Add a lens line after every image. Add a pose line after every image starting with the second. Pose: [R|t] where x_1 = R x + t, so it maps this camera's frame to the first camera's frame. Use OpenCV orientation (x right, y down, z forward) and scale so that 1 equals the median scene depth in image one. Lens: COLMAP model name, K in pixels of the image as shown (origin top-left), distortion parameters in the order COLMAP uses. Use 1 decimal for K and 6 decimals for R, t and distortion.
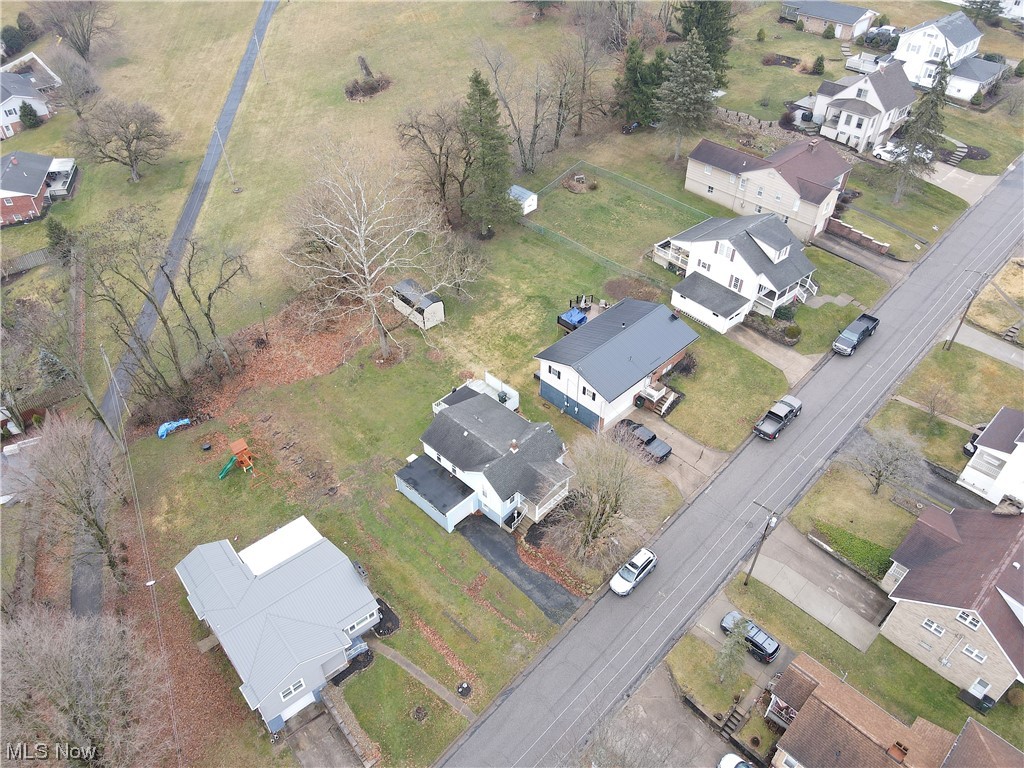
lens RADIAL K [[763.3, 0, 507.1], [0, 763.3, 381.1], [0, 0, 1]] dist [-0.005838, 0.038663]
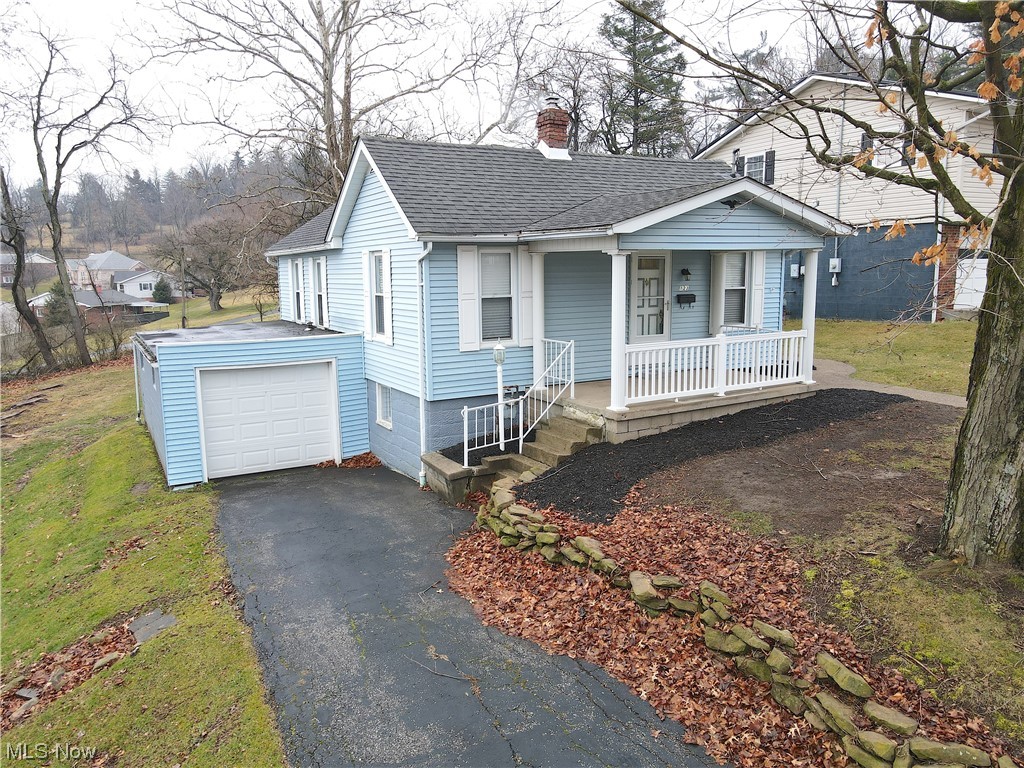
lens RADIAL K [[754.4, 0, 504.0], [0, 754.4, 386.7], [0, 0, 1]] dist [0.011440, 0.001869]
pose [[0.957274, 0.036147, -0.286913, 0.060932], [-0.181521, 0.847455, -0.498870, 0.258334], [0.225113, 0.529636, 0.817808, 0.847473]]
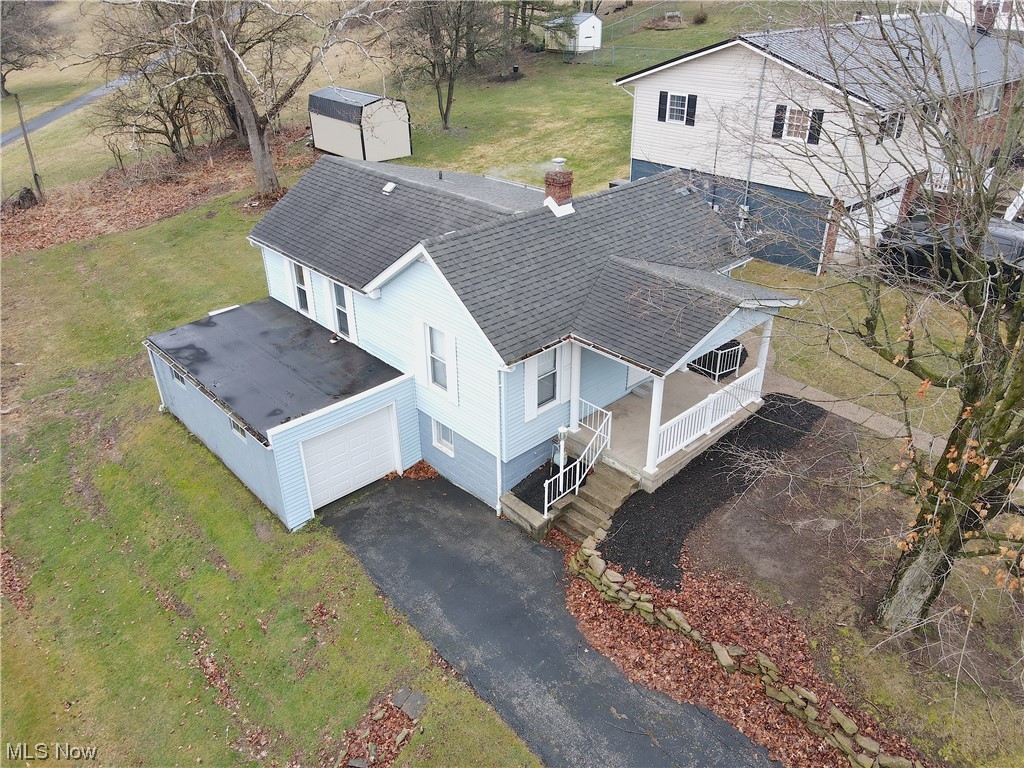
lens RADIAL K [[763.3, 0, 507.1], [0, 763.3, 381.1], [0, 0, 1]] dist [-0.005838, 0.038663]
pose [[0.998421, 0.018300, -0.053118, 0.006703], [-0.029043, 0.977451, -0.209154, 0.201650], [0.048093, 0.210366, 0.976439, 0.753369]]
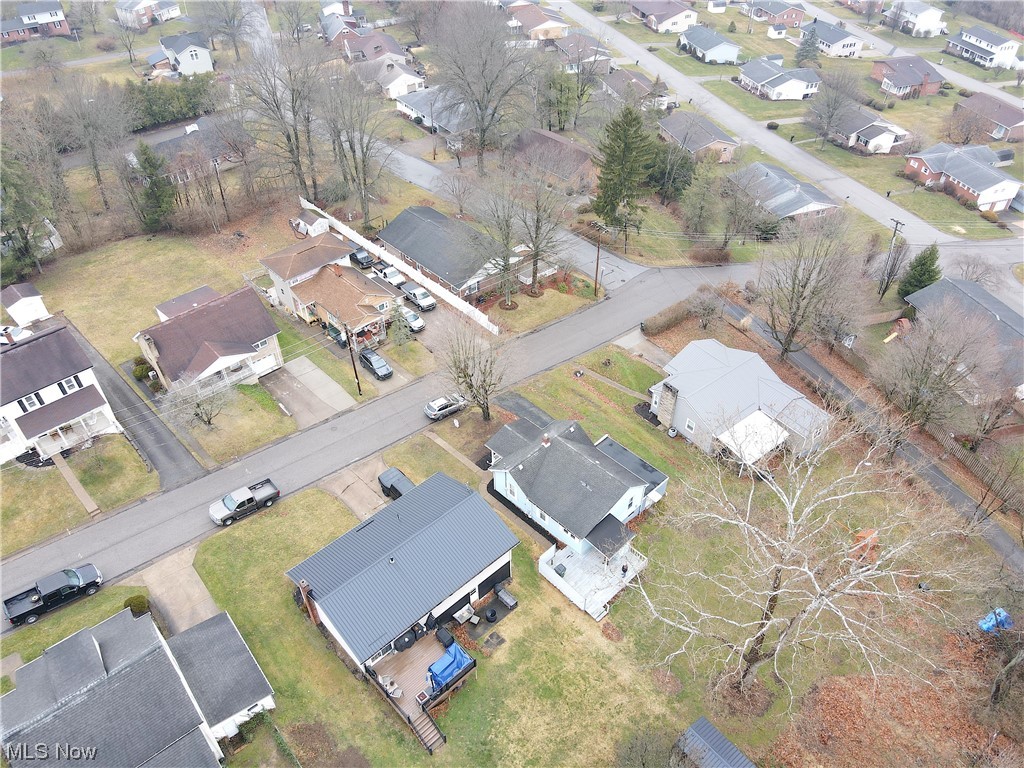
lens RADIAL K [[763.3, 0, 507.1], [0, 763.3, 381.1], [0, 0, 1]] dist [-0.005838, 0.038663]
pose [[-0.999327, -0.005682, 0.036237, 0.022994], [0.035146, 0.134374, 0.990307, -0.875163], [-0.010496, 0.990914, -0.134084, 1.026470]]
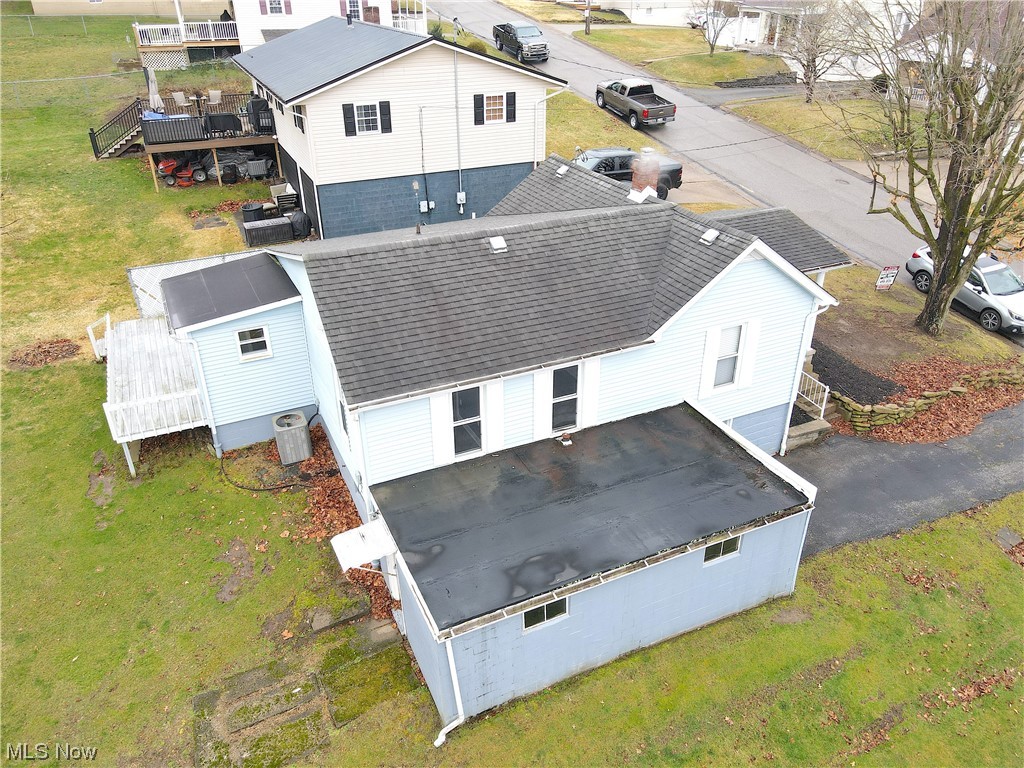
lens RADIAL K [[754.4, 0, 504.0], [0, 754.4, 386.7], [0, 0, 1]] dist [0.011440, 0.001869]
pose [[0.359863, -0.461705, 0.810757, -0.256478], [0.604996, 0.776996, 0.173945, 0.062530], [-0.710267, 0.427908, 0.558942, 0.908336]]
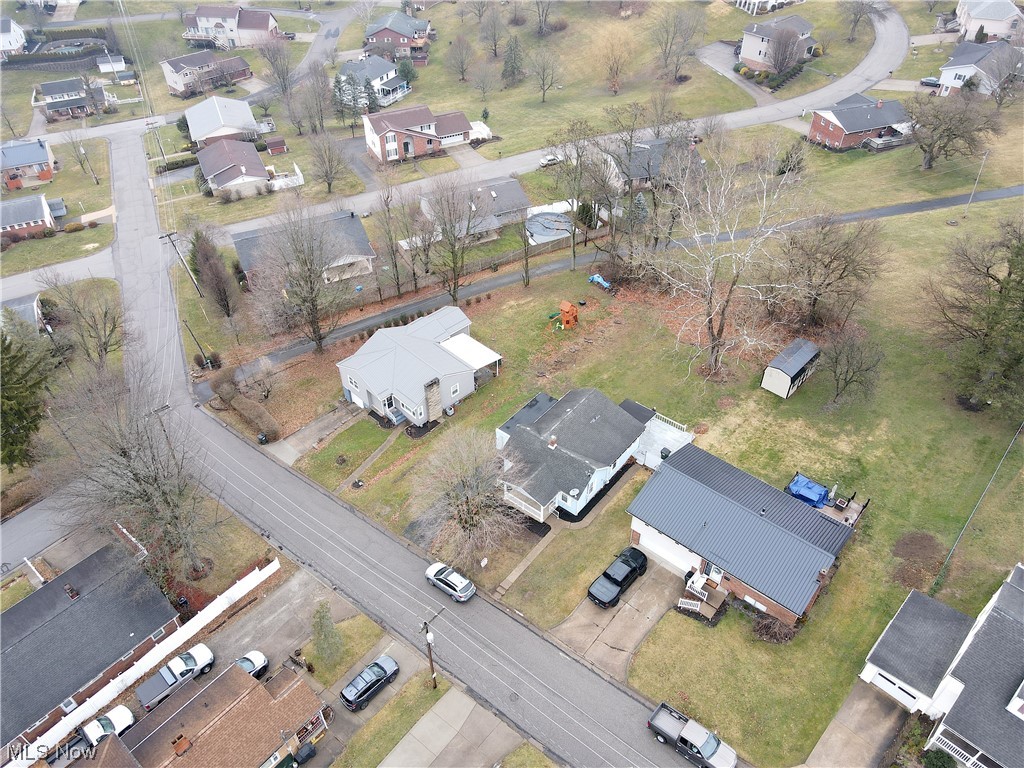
lens RADIAL K [[763.3, 0, 507.1], [0, 763.3, 381.1], [0, 0, 1]] dist [-0.005838, 0.038663]
pose [[0.088249, 0.663658, -0.742812, 0.666257], [-0.644456, 0.606658, 0.465449, -0.373587], [0.759532, 0.437634, 0.481236, 0.431748]]
